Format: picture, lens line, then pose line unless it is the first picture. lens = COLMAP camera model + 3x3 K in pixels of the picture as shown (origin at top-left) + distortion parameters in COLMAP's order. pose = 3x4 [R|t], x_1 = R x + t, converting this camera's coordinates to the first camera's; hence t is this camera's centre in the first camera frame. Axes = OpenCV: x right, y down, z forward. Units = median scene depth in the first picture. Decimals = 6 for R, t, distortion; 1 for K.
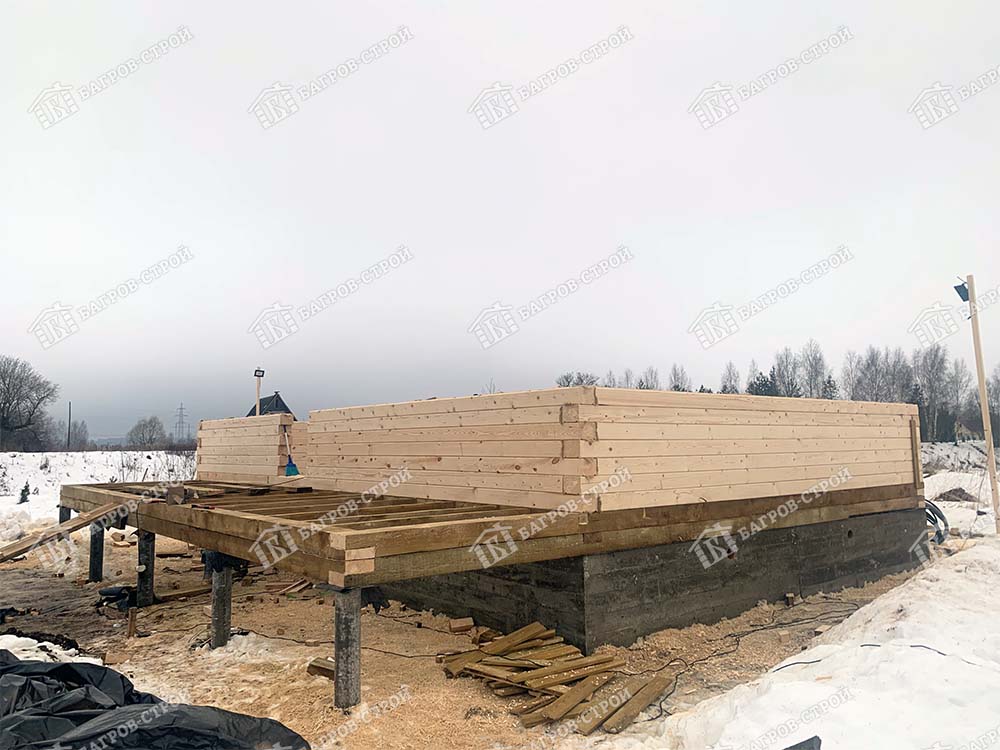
lens RADIAL K [[760.6, 0, 490.1], [0, 760.6, 366.8], [0, 0, 1]] dist [0.063349, -0.104401]
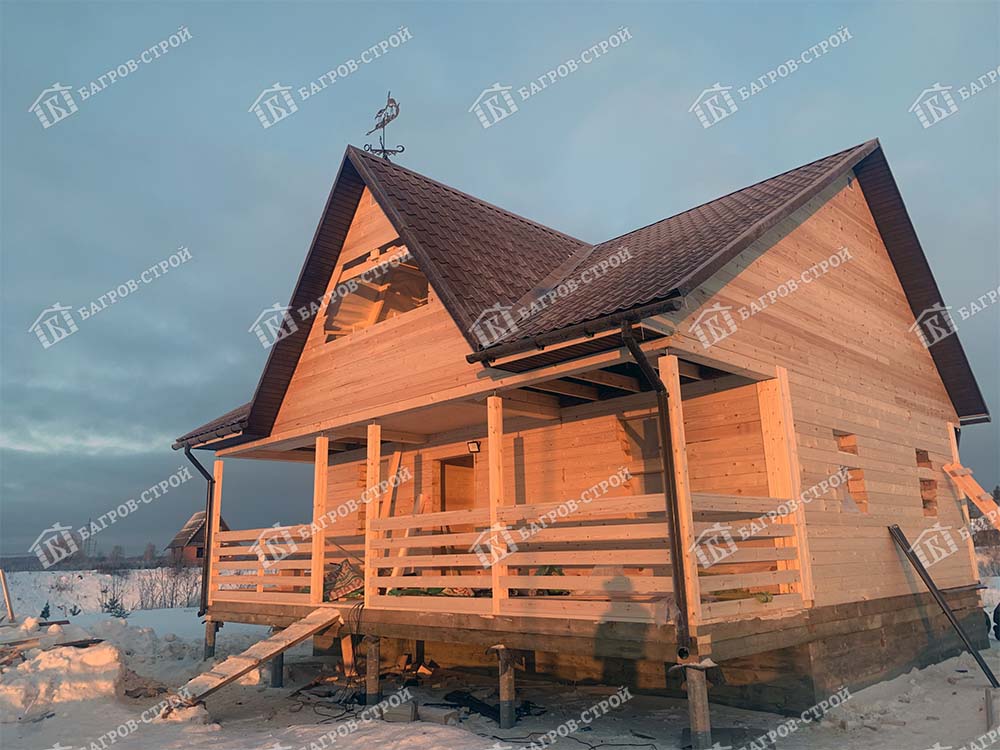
lens RADIAL K [[761.6, 0, 488.3], [0, 761.6, 375.3], [0, 0, 1]] dist [0.004861, 0.006121]
pose [[0.995489, 0.009814, 0.094370, -0.445144], [0.002950, 0.990953, -0.134178, -0.024707], [-0.094833, 0.133851, 0.986454, -0.230588]]
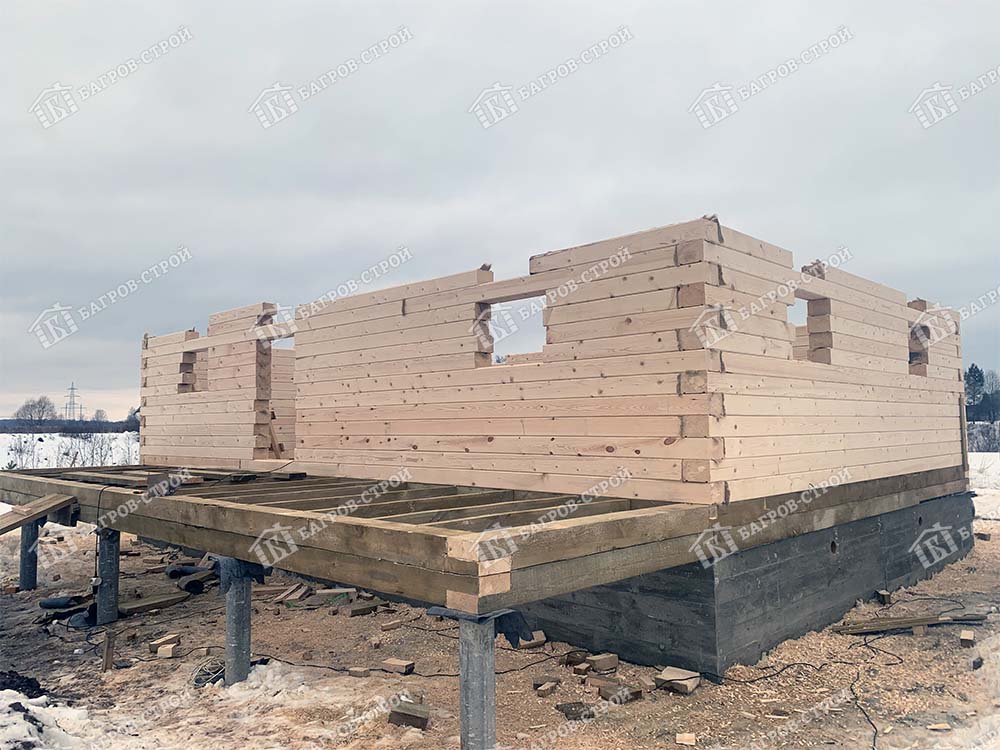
lens RADIAL K [[760.4, 0, 495.2], [0, 760.4, 372.3], [0, 0, 1]] dist [0.059160, -0.083148]
pose [[0.992559, 0.010470, 0.121313, -0.169653], [-0.014024, 0.999496, 0.028484, 0.025834], [-0.120953, -0.029973, 0.992206, 0.188571]]
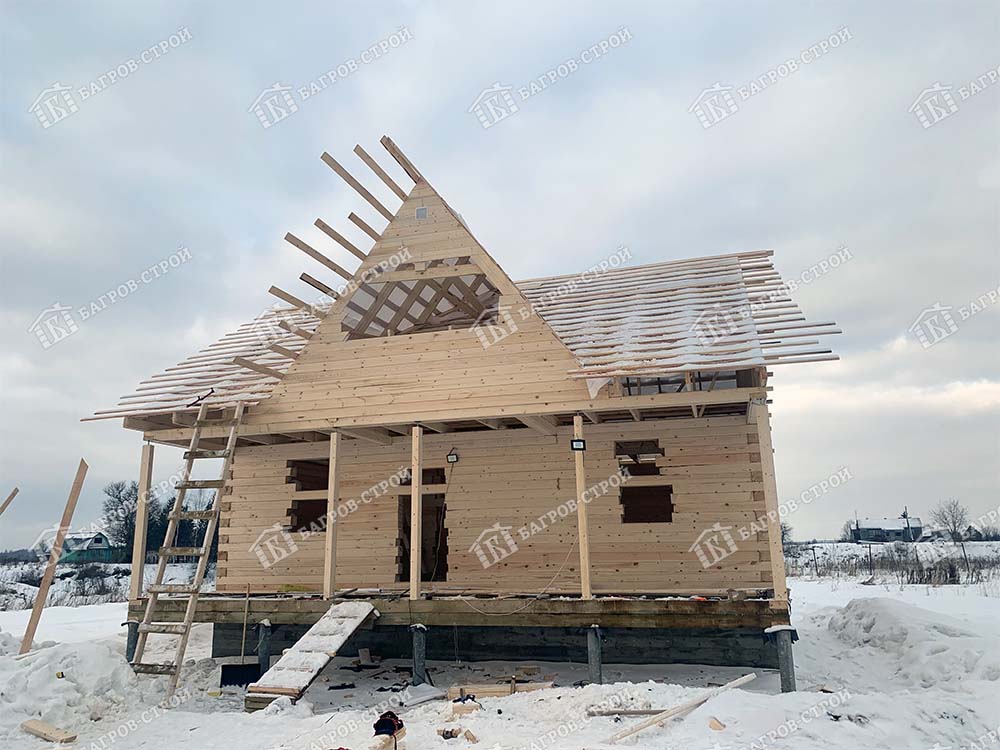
lens RADIAL K [[772.2, 0, 495.6], [0, 772.2, 375.2], [0, 0, 1]] dist [0.009278, 0.000468]
pose [[0.822391, 0.126059, 0.554781, -1.245354], [-0.050390, 0.987451, -0.149673, -0.005914], [-0.566687, 0.095134, 0.818423, -0.142667]]
